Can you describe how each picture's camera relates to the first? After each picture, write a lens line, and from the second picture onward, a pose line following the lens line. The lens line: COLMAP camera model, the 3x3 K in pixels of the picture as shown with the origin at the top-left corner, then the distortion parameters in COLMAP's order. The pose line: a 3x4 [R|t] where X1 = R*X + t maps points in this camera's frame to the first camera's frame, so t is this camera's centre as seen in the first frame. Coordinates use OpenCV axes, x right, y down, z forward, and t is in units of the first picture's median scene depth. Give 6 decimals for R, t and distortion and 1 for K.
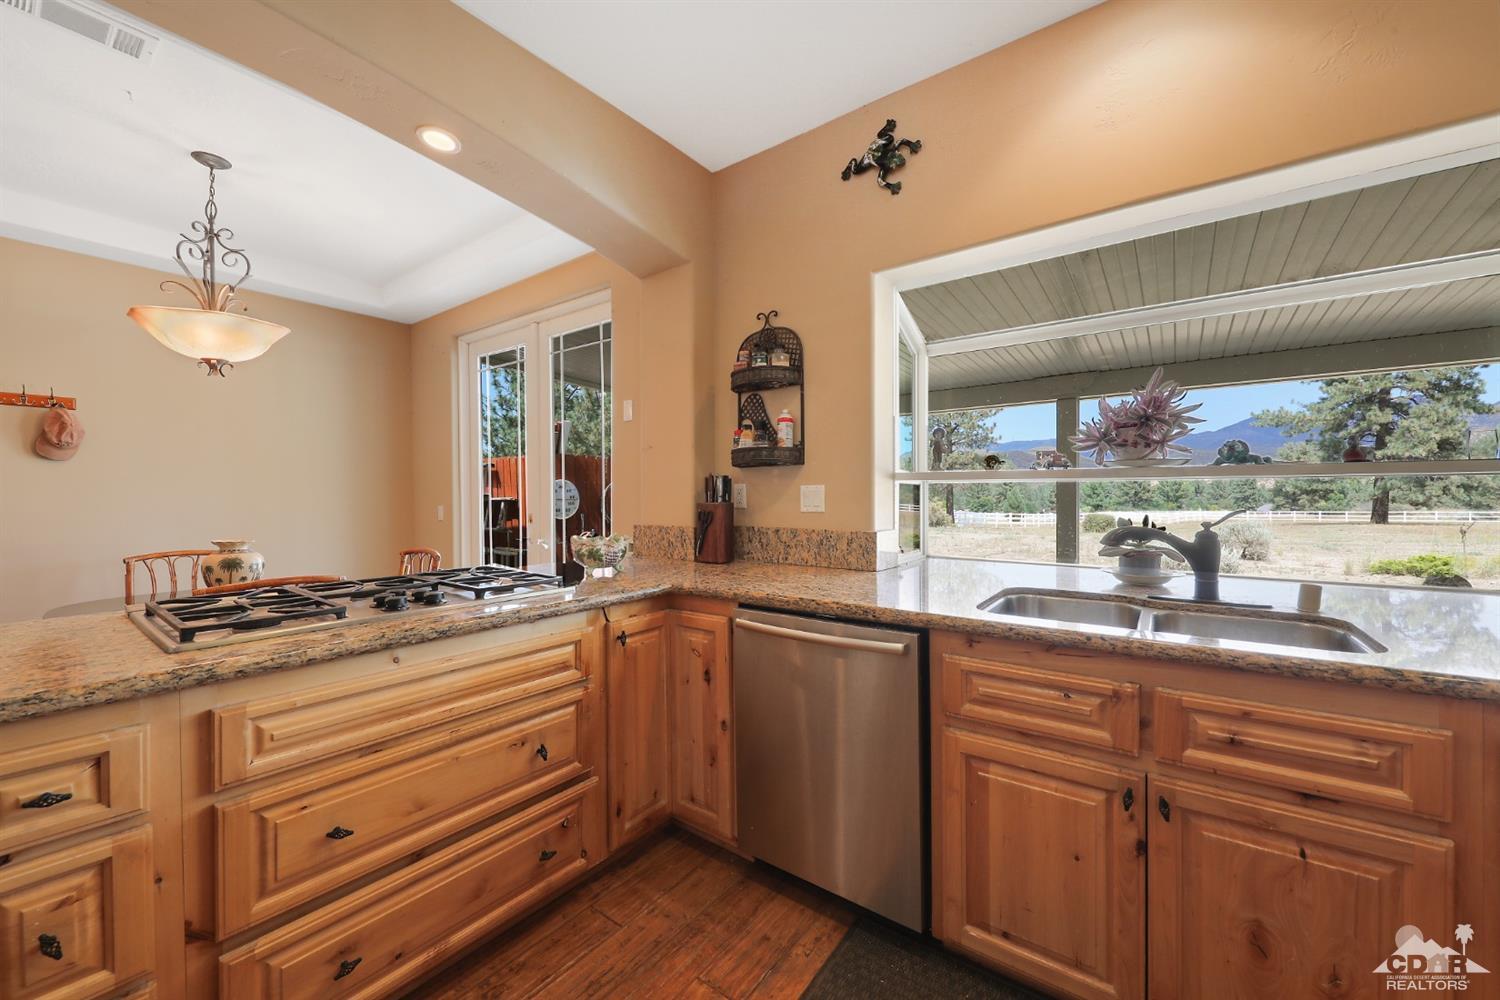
lens RADIAL K [[578.0, 0, 744.2], [0, 578.0, 496.7], [0, 0, 1]] dist [-0.000147, -0.000808]
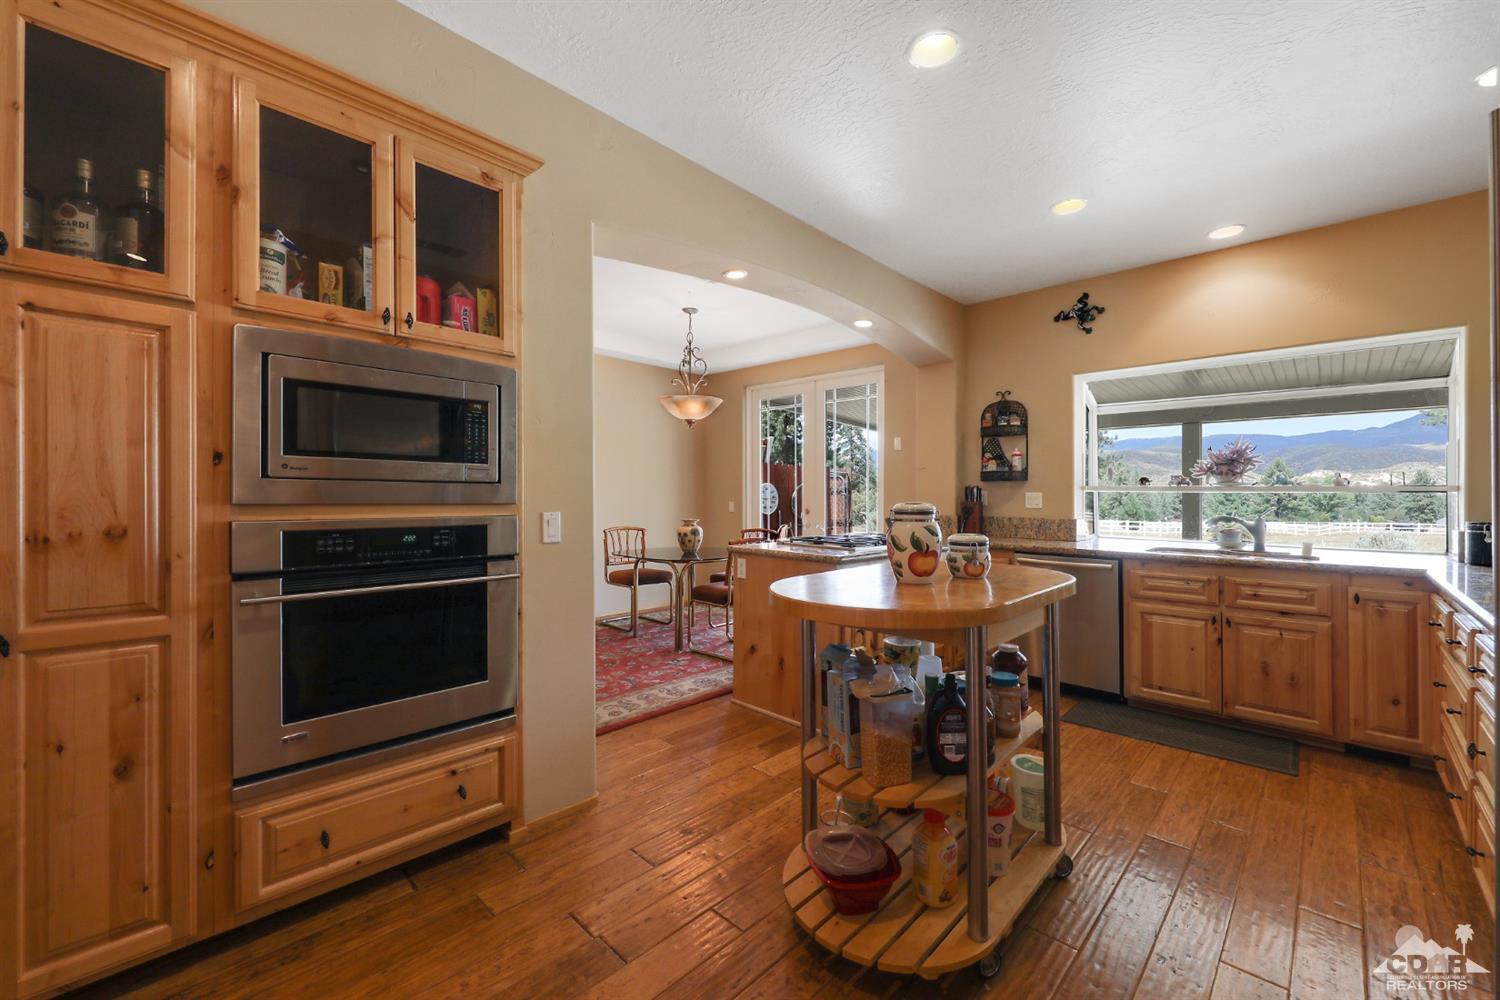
lens RADIAL K [[619.0, 0, 756.9], [0, 619.0, 484.0], [0, 0, 1]] dist [-0.001769, -0.000044]
pose [[0.994315, 0.011493, -0.105854, -0.535470], [-0.013872, 0.999667, -0.021758, 0.006257], [0.105569, 0.023102, 0.994144, -0.982488]]
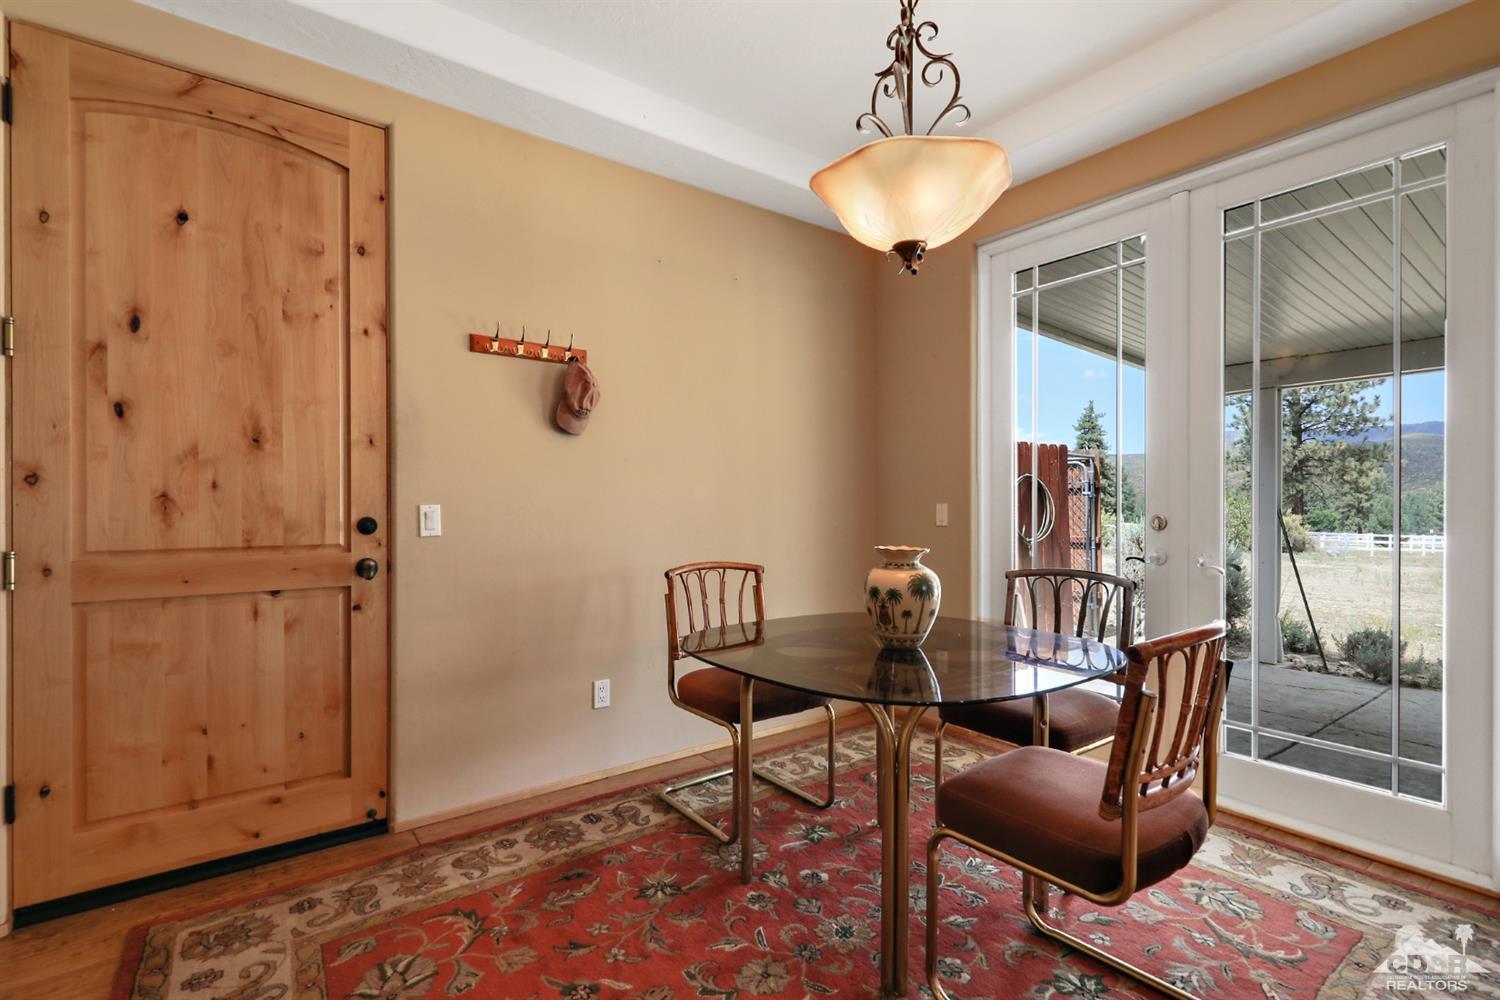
lens RADIAL K [[659.9, 0, 748.9], [0, 659.9, 511.6], [0, 0, 1]] dist [0.000989, -0.001324]
pose [[0.963653, 0.004874, -0.267114, -0.952997], [-0.004079, 0.999985, 0.003534, 0.039567], [0.267127, -0.002316, 0.963659, 0.317722]]
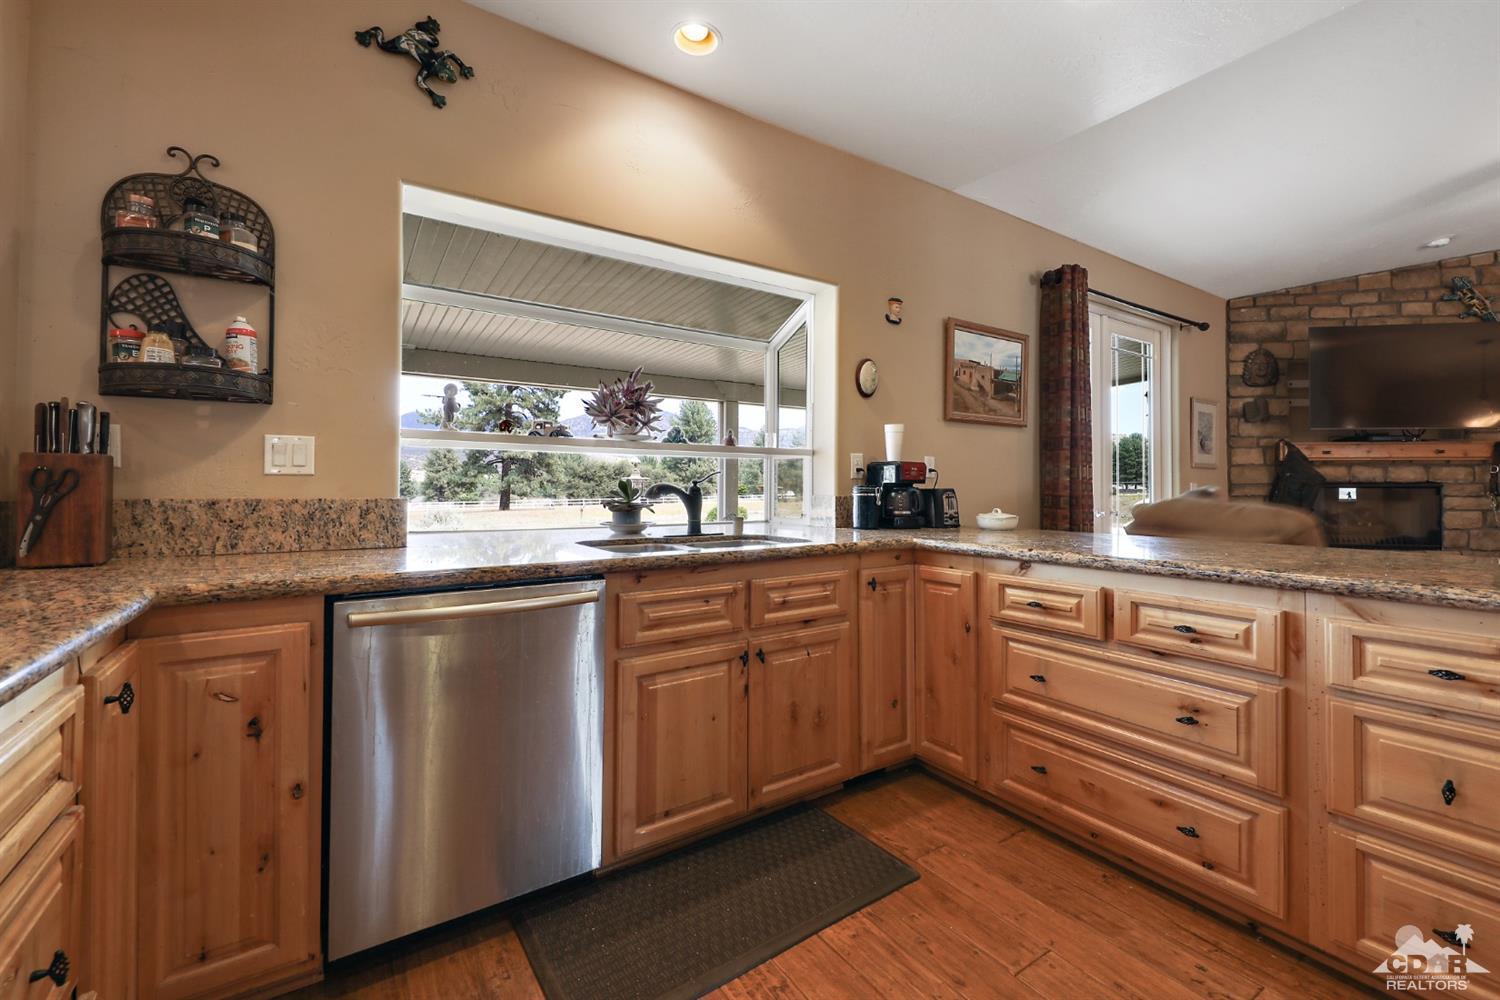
lens RADIAL K [[621.7, 0, 784.9], [0, 621.7, 473.8], [0, 0, 1]] dist [0.001338, -0.000443]
pose [[0.311011, 0.023642, 0.950112, -0.425708], [-0.000875, 0.999697, -0.024589, 0.045674], [-0.950406, 0.006816, 0.310937, 0.207744]]
